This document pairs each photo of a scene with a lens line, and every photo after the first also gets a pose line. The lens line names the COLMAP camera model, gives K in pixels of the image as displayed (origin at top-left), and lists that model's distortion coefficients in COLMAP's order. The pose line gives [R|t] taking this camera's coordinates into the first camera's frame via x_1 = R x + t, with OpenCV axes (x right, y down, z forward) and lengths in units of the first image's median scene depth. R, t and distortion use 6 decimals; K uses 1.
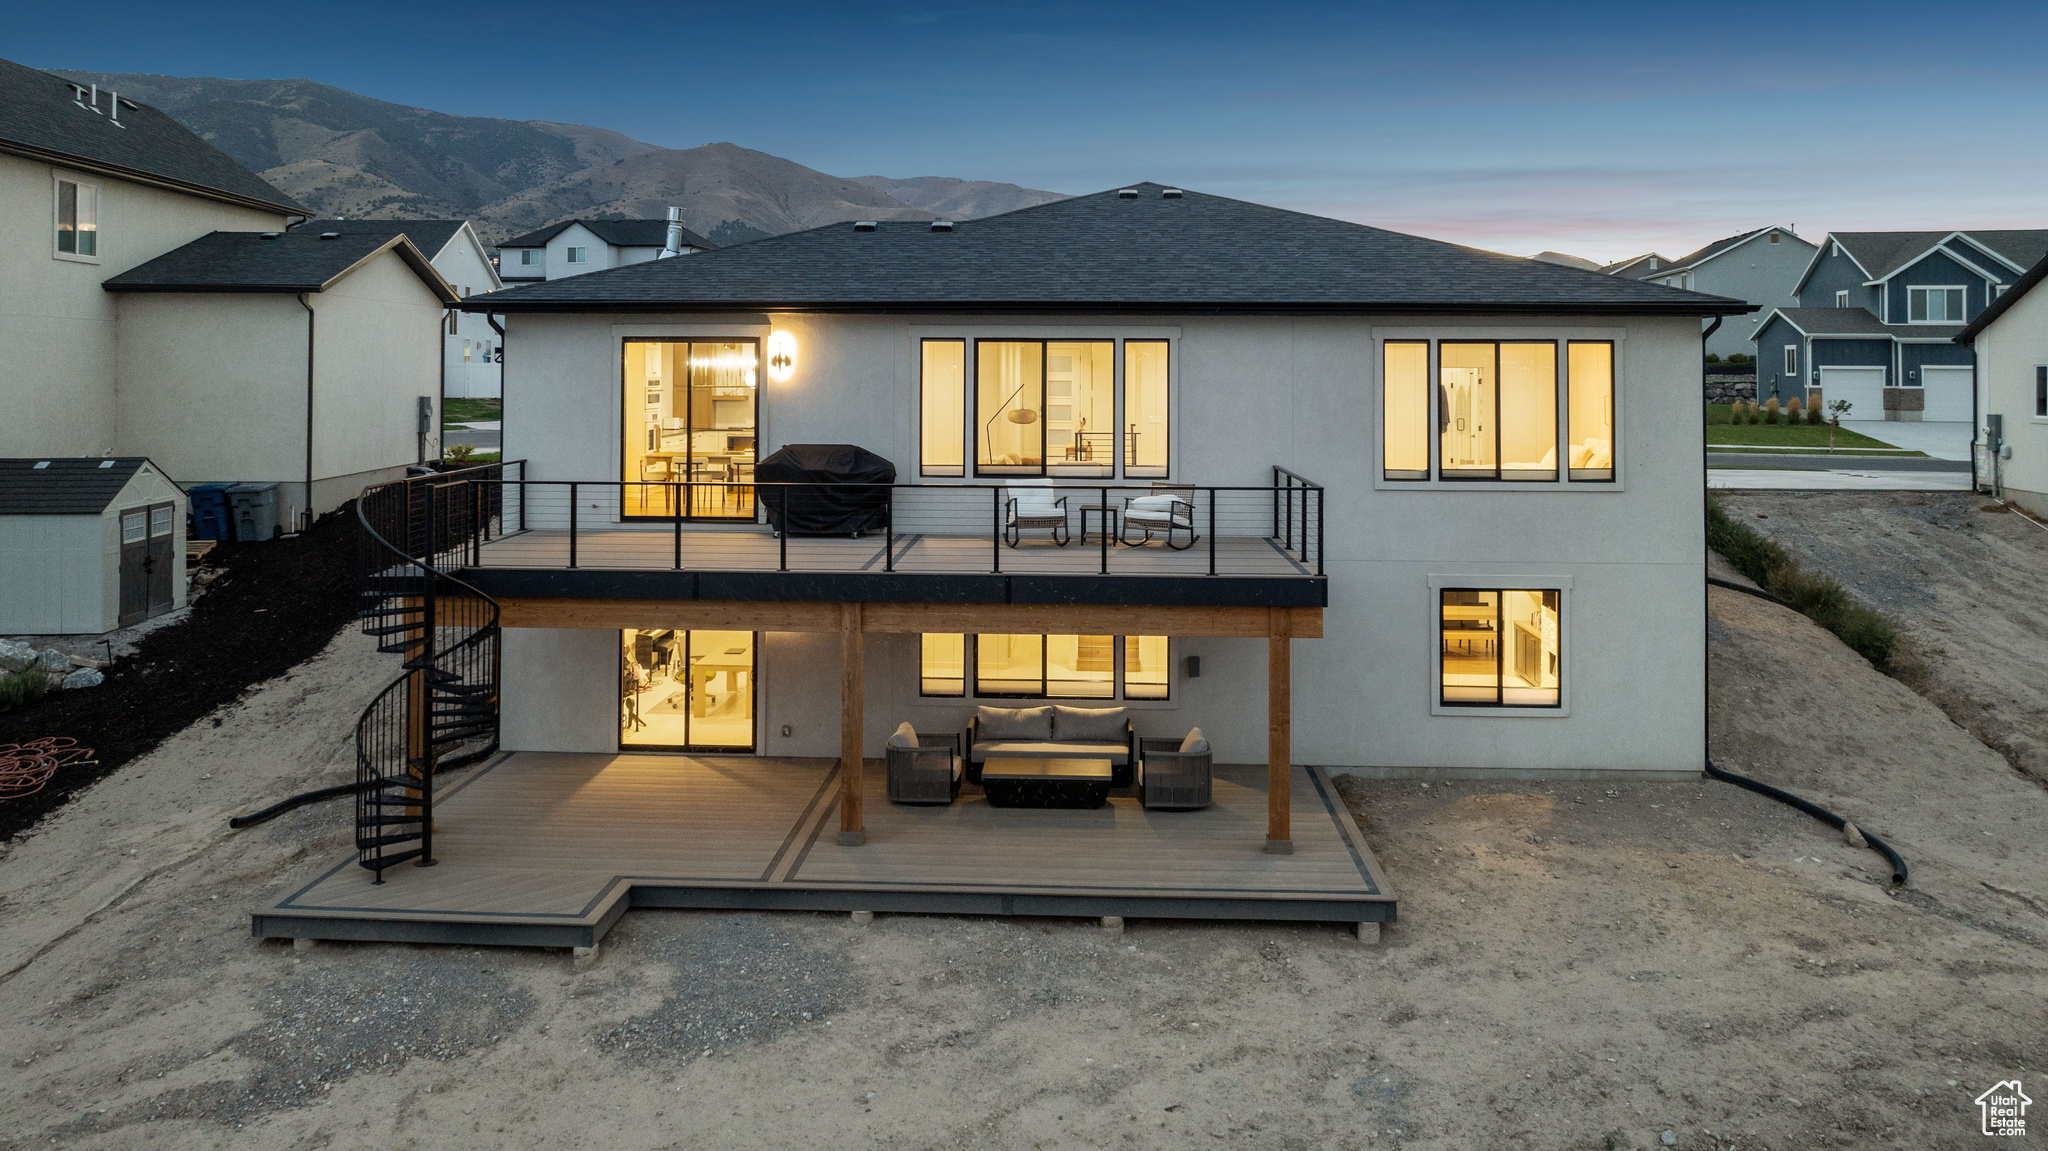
lens RADIAL K [[1409.2, 0, 1024.0], [0, 1409.2, 575.5], [0, 0, 1]] dist [-0.027737, 0.006791]
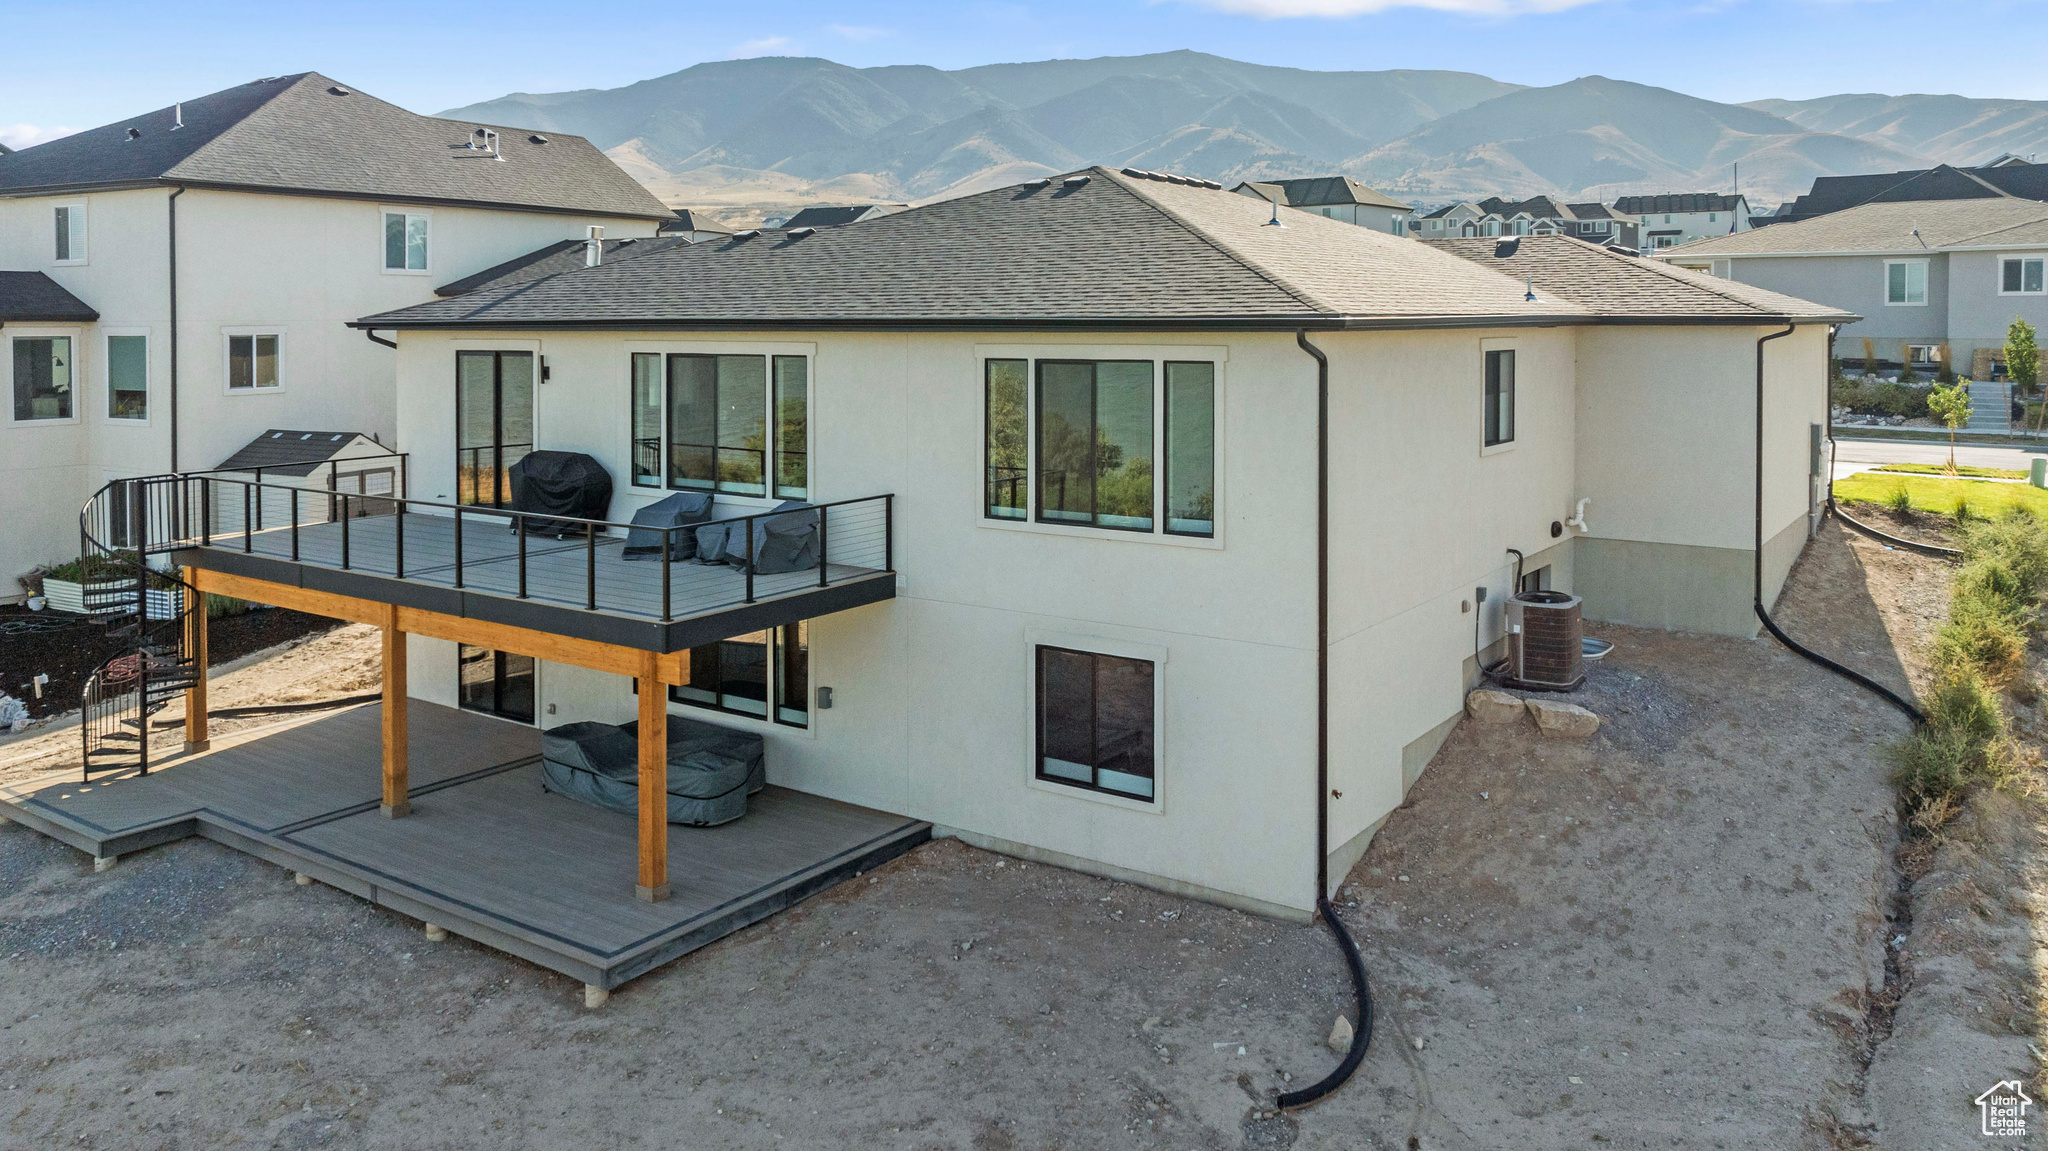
lens RADIAL K [[1409.2, 0, 1024.0], [0, 1409.2, 575.5], [0, 0, 1]] dist [-0.027737, 0.006791]
pose [[0.857706, 0.083435, -0.507326, 0.728961], [-0.064151, 0.996401, 0.055411, -0.080759], [0.510123, -0.014981, 0.859971, 0.241325]]
